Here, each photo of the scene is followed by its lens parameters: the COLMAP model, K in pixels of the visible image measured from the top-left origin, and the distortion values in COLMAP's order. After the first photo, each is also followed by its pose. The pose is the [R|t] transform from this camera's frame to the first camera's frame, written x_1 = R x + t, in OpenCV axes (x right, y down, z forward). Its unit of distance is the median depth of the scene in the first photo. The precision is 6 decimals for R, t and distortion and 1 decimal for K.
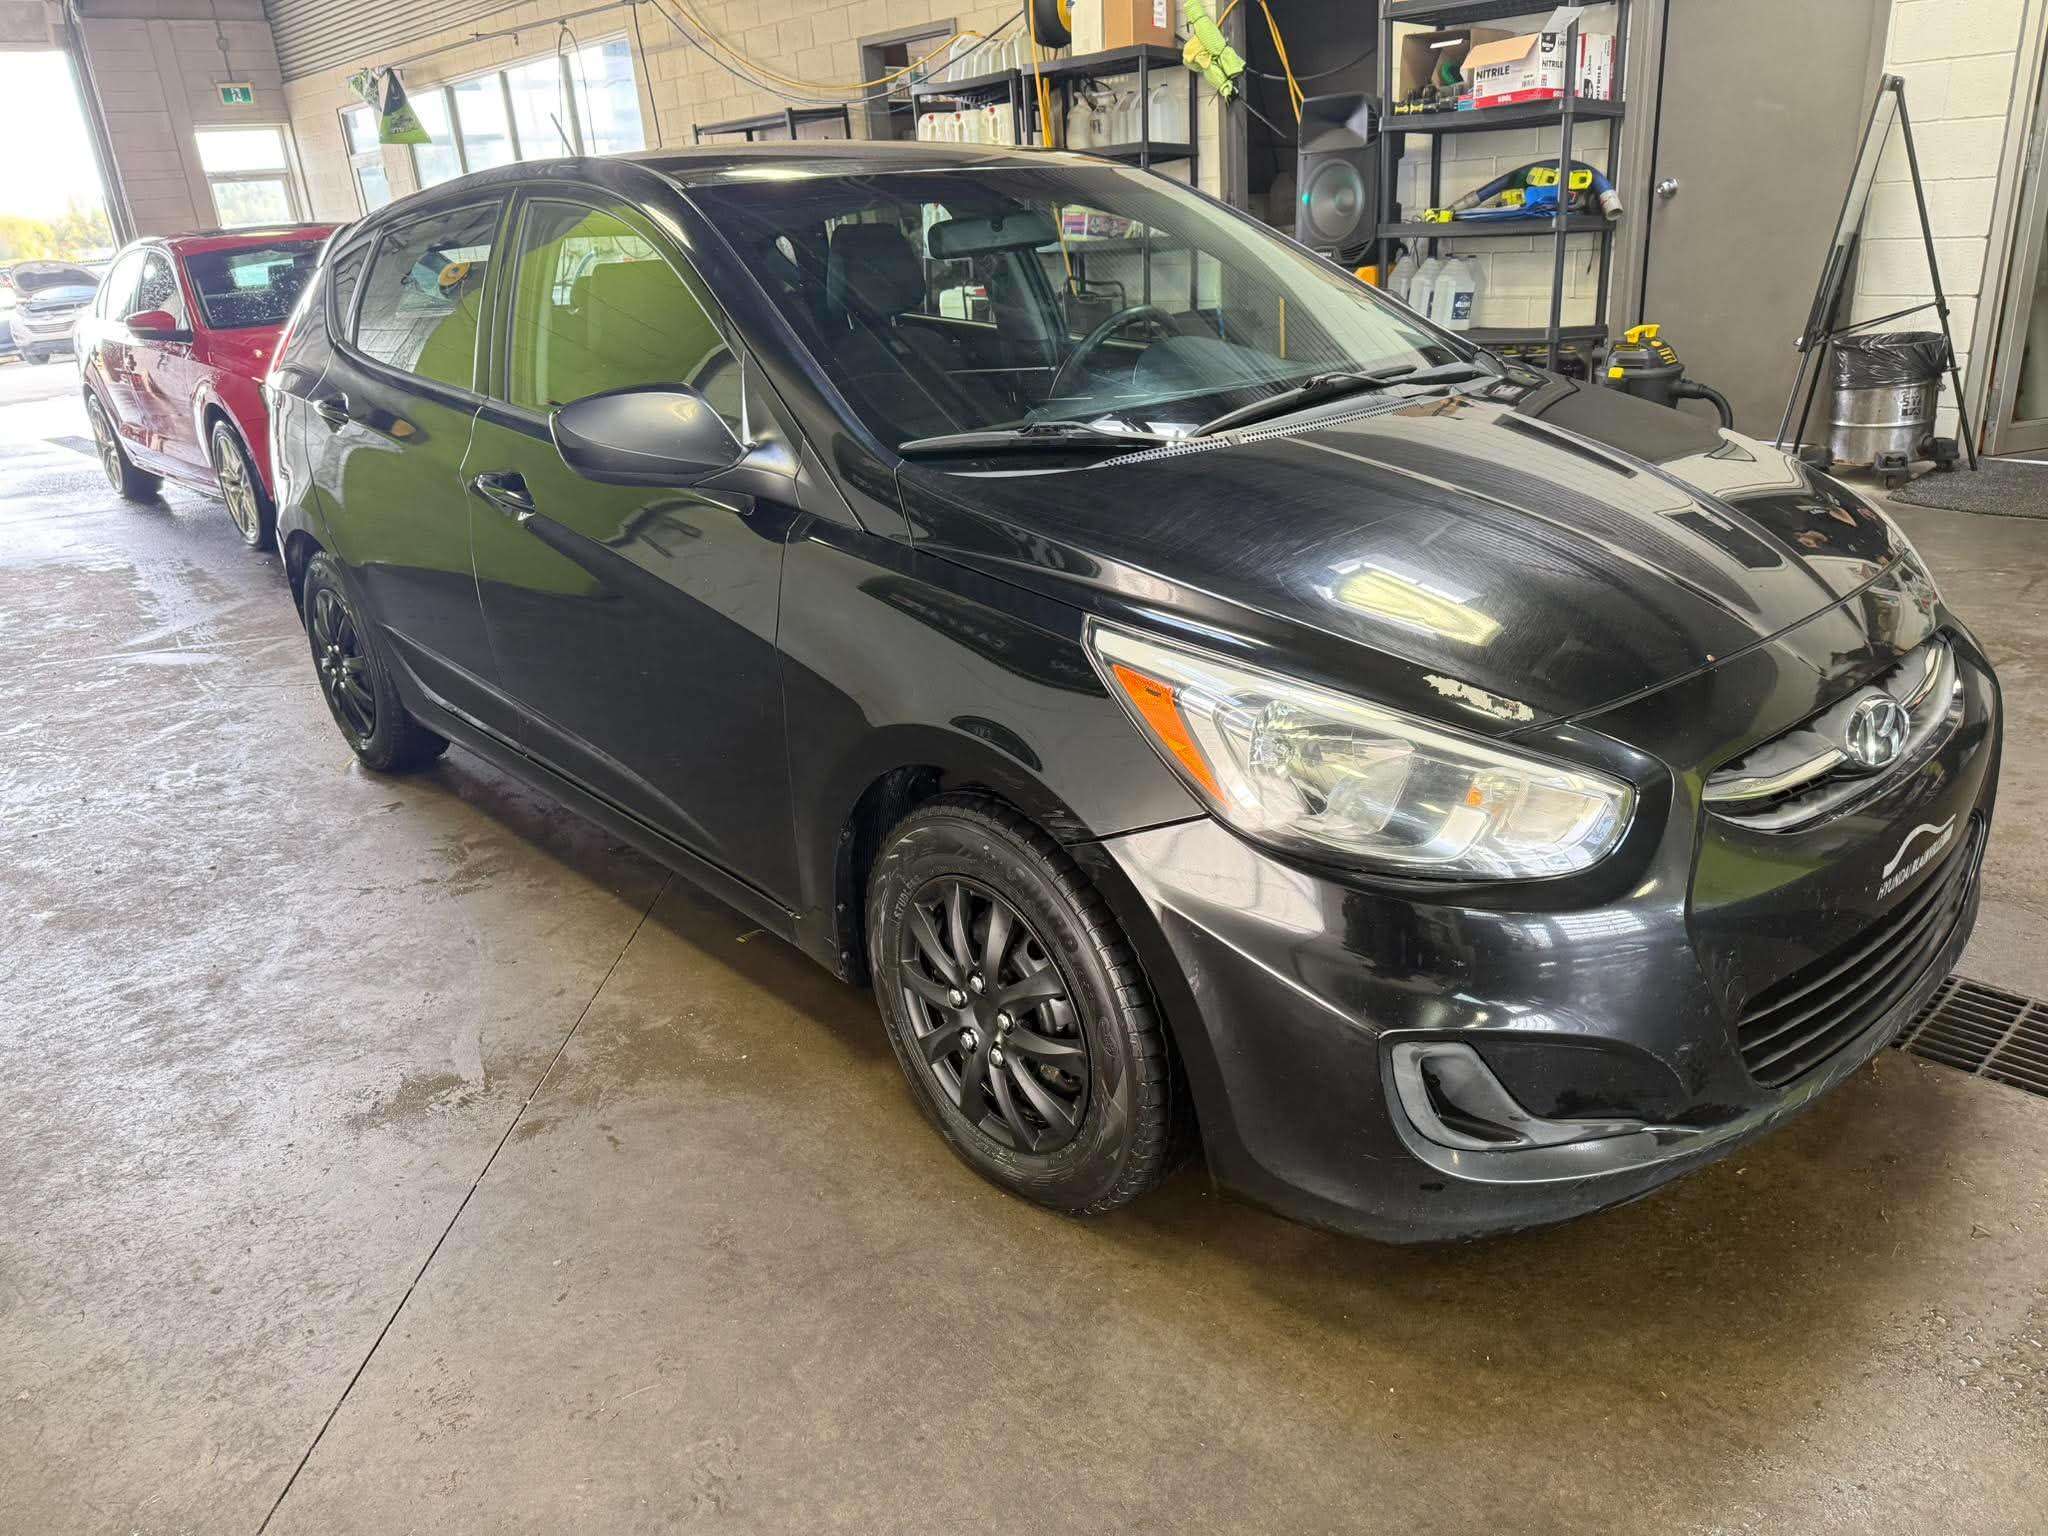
lens RADIAL K [[1453.4, 0, 1019.9], [0, 1453.4, 776.0], [0, 0, 1]] dist [0.011634, 0.000546]
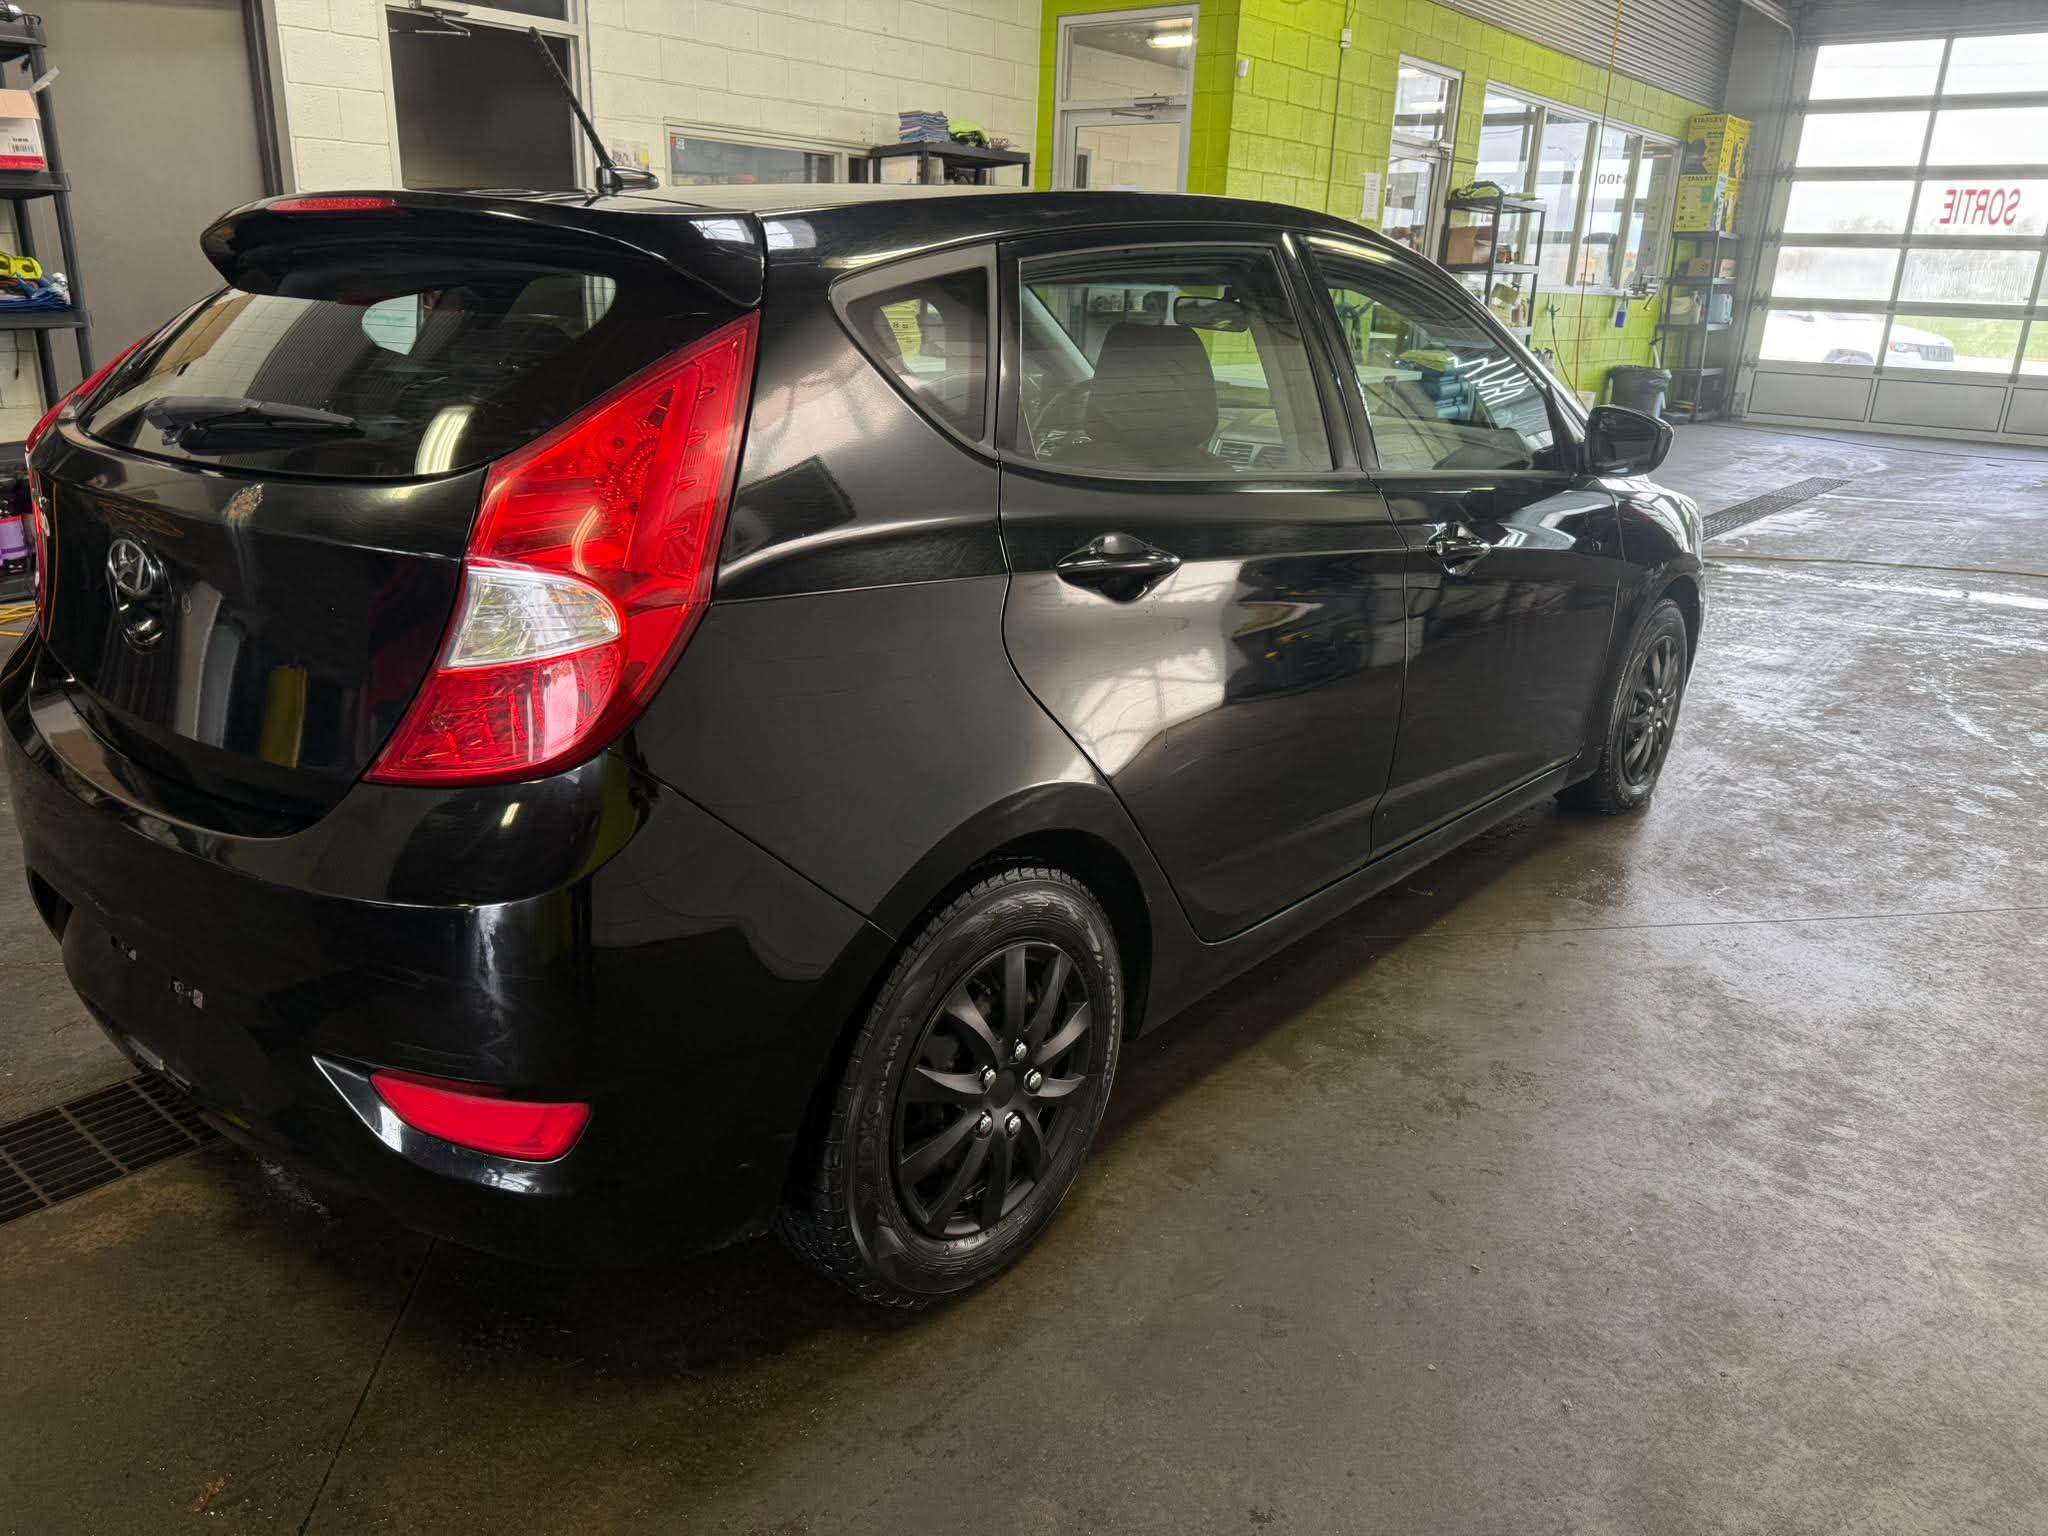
lens RADIAL K [[1453.4, 0, 1019.2], [0, 1453.4, 764.4], [0, 0, 1]] dist [0.011634, 0.000546]
pose [[-0.155622, -0.242131, 0.957682, -1.260736], [0.335287, 0.898991, 0.281776, -0.431521], [-0.929174, 0.364949, -0.058720, 1.357057]]
